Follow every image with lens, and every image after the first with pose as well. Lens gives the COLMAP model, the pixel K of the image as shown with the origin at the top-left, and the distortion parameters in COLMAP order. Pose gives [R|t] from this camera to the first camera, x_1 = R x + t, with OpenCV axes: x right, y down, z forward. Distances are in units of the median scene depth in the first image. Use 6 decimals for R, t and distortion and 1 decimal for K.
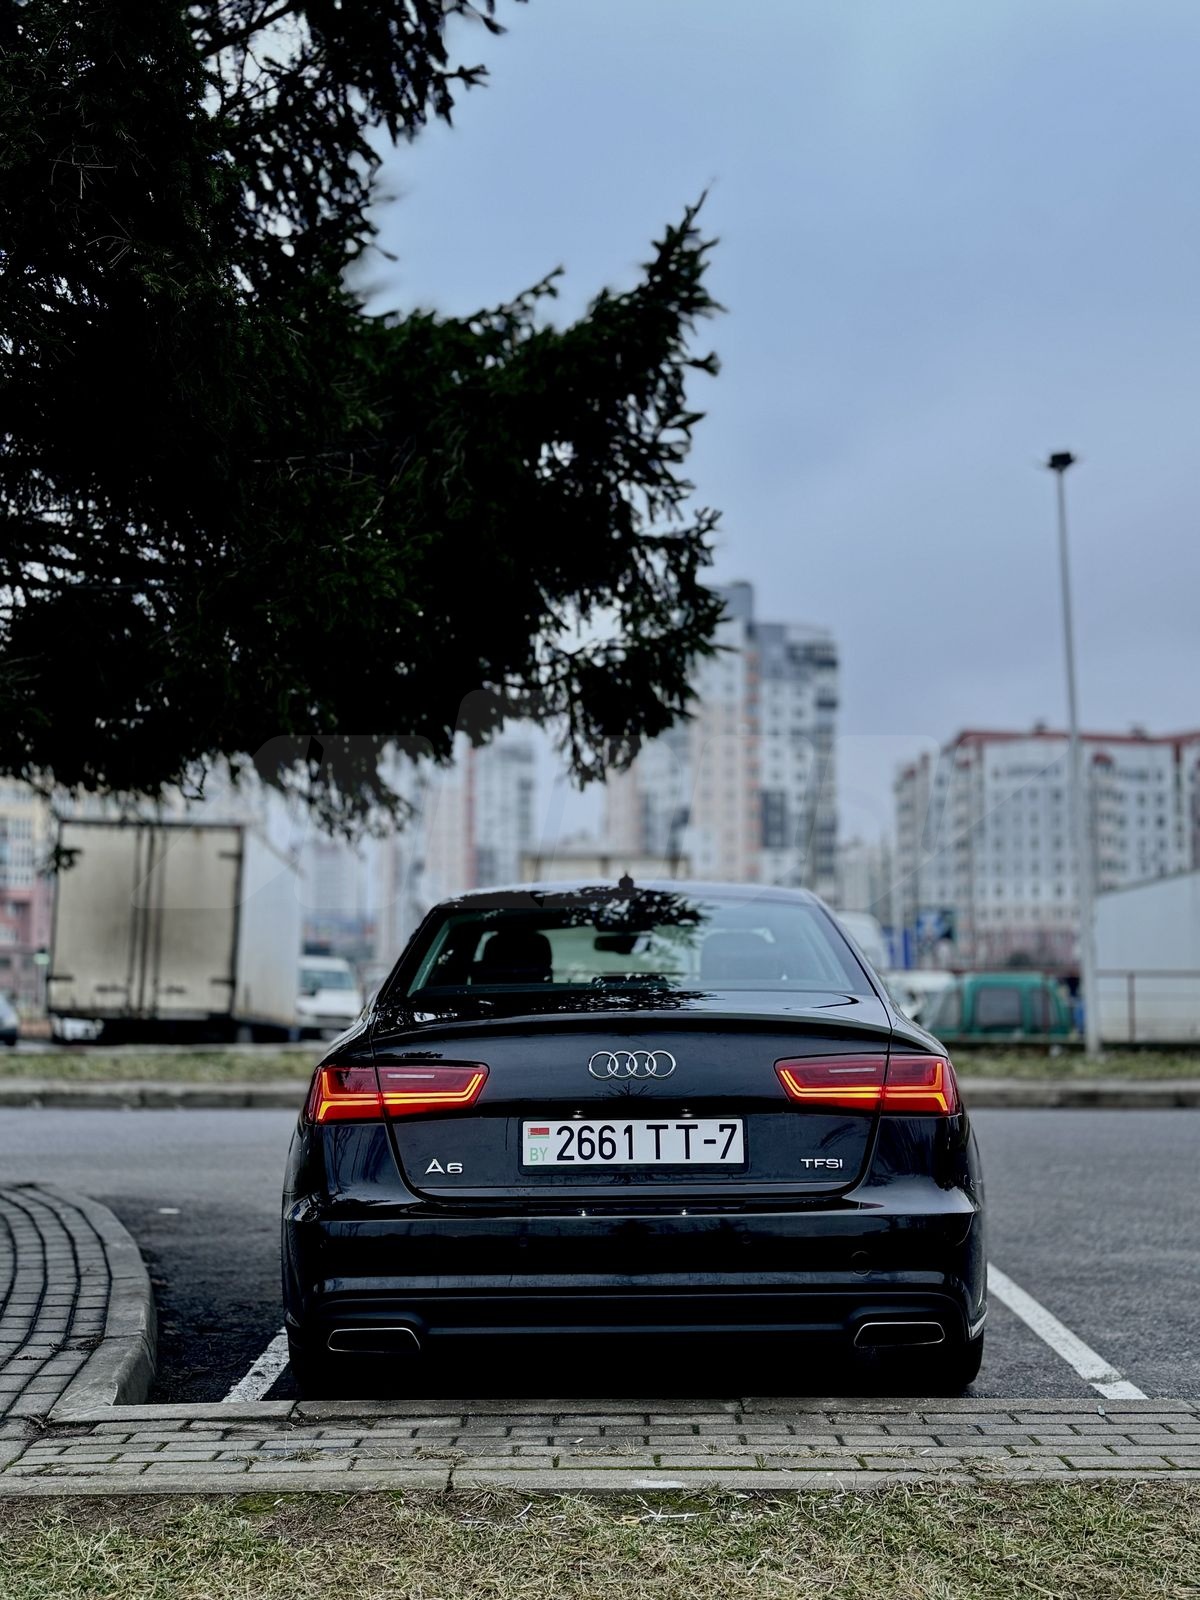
lens RADIAL K [[1781.9, 0, 605.6], [0, 1781.9, 796.7], [0, 0, 1]] dist [0.118241, 0.000000]
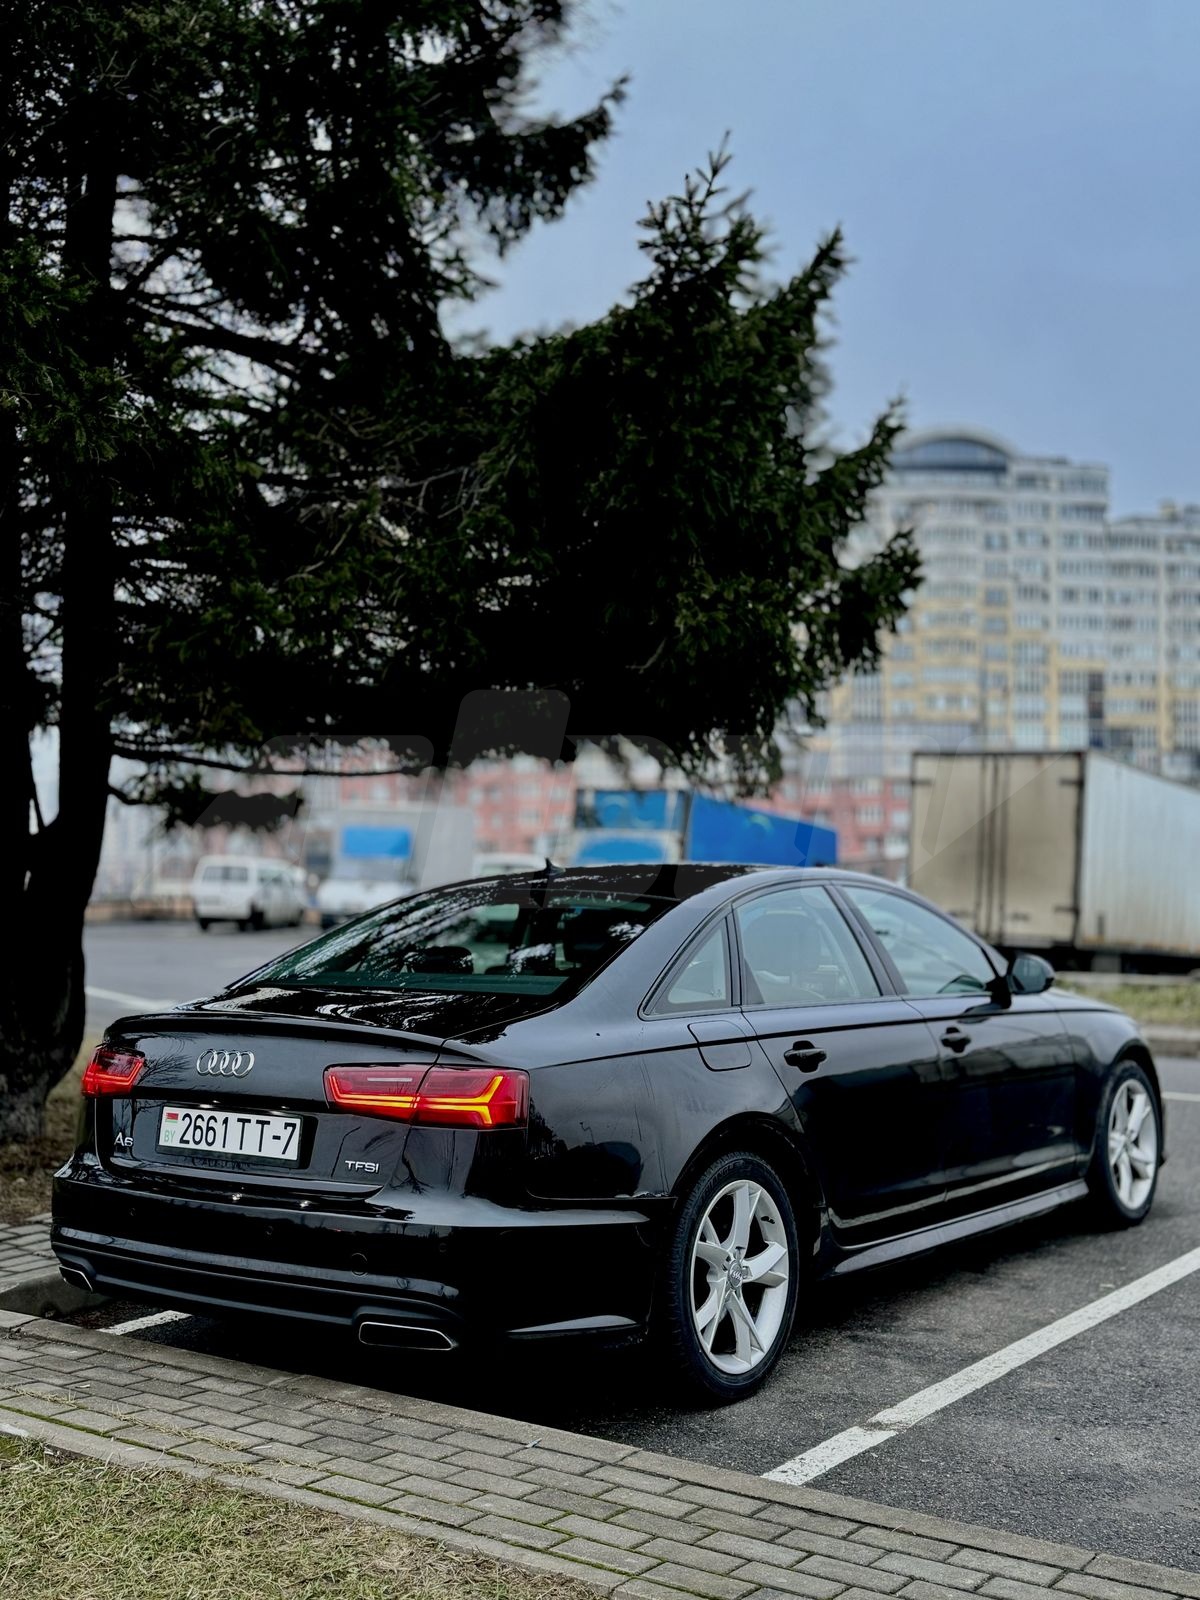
lens RADIAL K [[1781.9, 0, 595.7], [0, 1781.9, 808.8], [0, 0, 1]] dist [0.118241, 0.000000]
pose [[0.815453, -0.018720, -0.578521, 0.820098], [0.052077, 0.997796, 0.041118, -0.037550], [0.576476, -0.063657, 0.814631, 0.238926]]
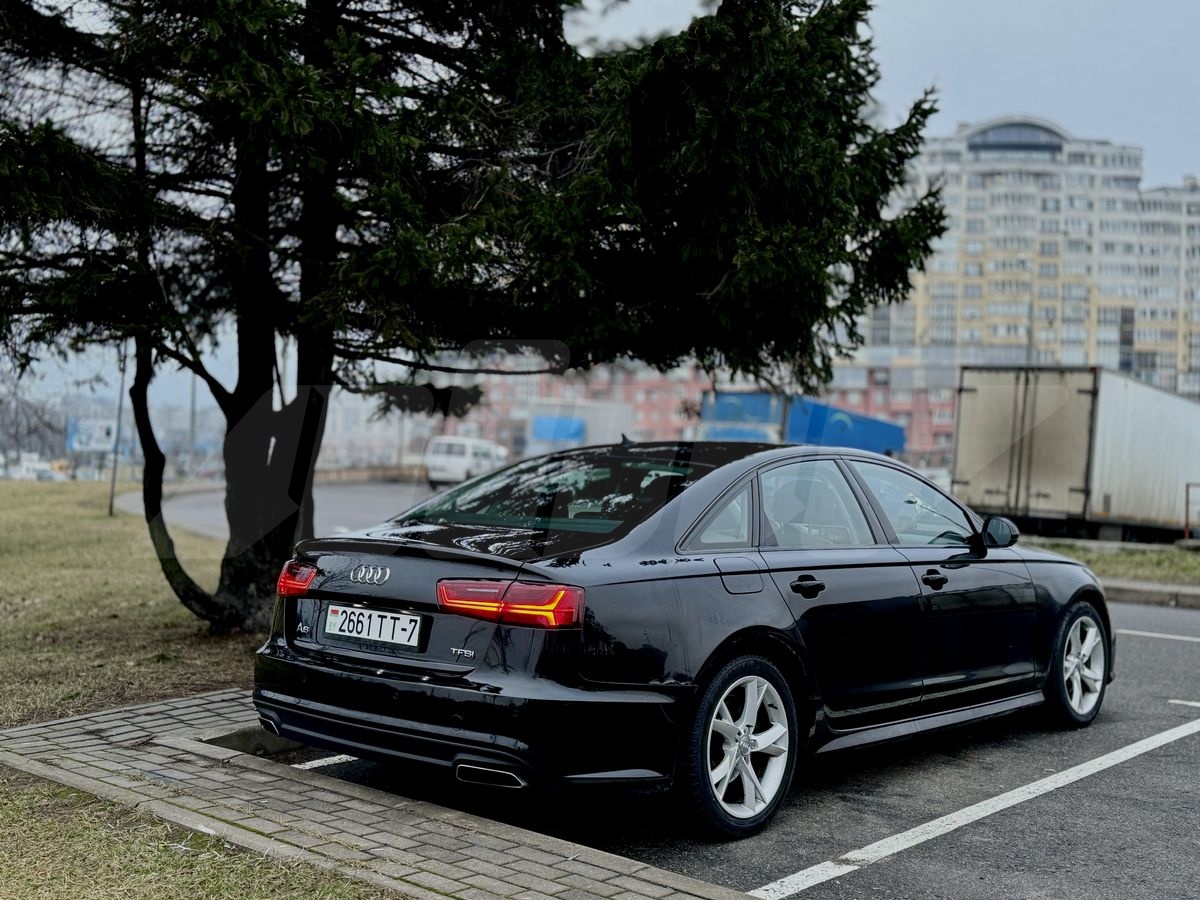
lens RADIAL K [[1336.4, 0, 604.9], [0, 1336.4, 446.3], [0, 0, 1]] dist [0.118241, 0.000000]
pose [[0.757725, 0.016811, -0.652357, 0.877708], [0.035041, 0.997178, 0.066397, -0.024578], [0.651633, -0.073169, 0.754998, 0.278344]]
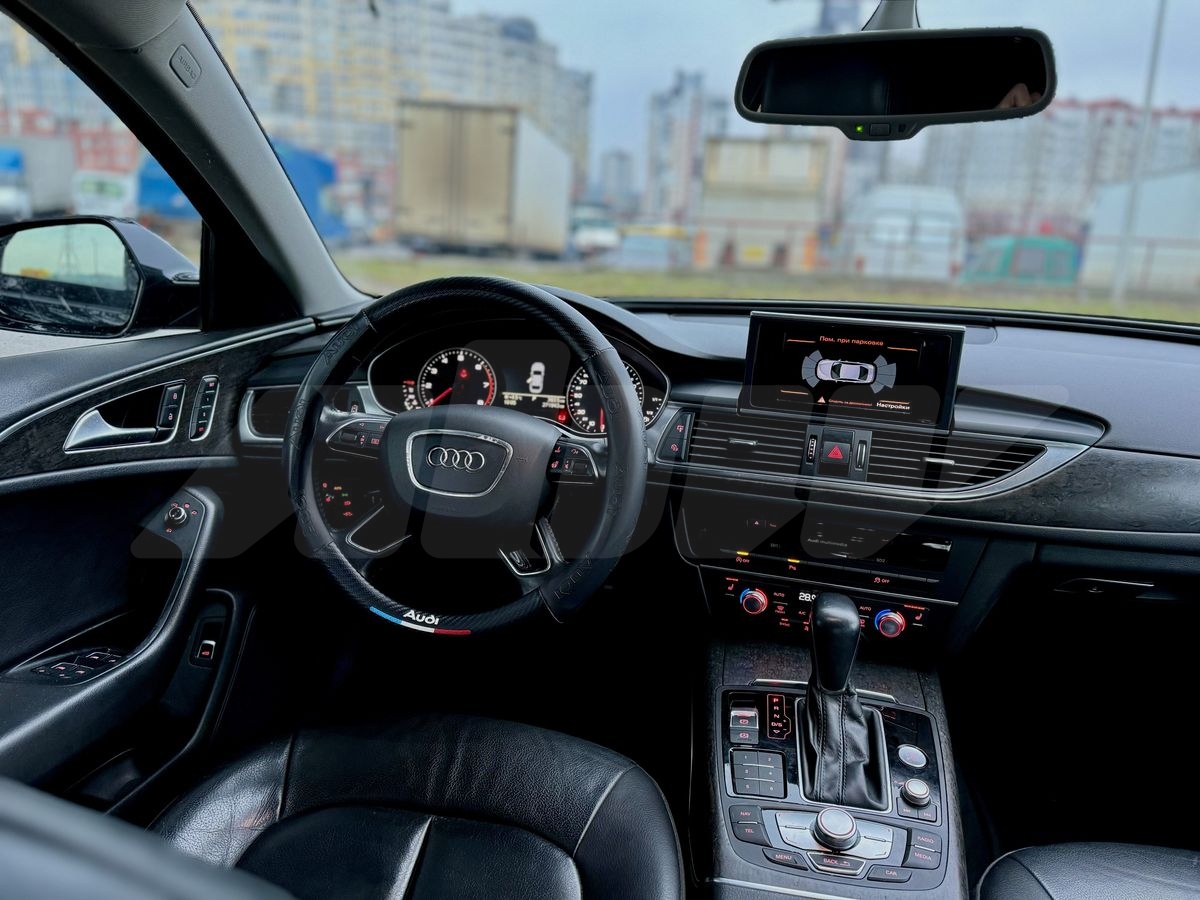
lens RADIAL K [[863.4, 0, 594.8], [0, 863.4, 456.3], [0, 0, 1]] dist [-0.007403, -0.004949]
pose [[0.983193, 0.088202, -0.159848, -0.026290], [-0.025522, 0.933360, 0.358033, 0.147544], [0.180775, -0.347936, 0.919924, 1.536569]]
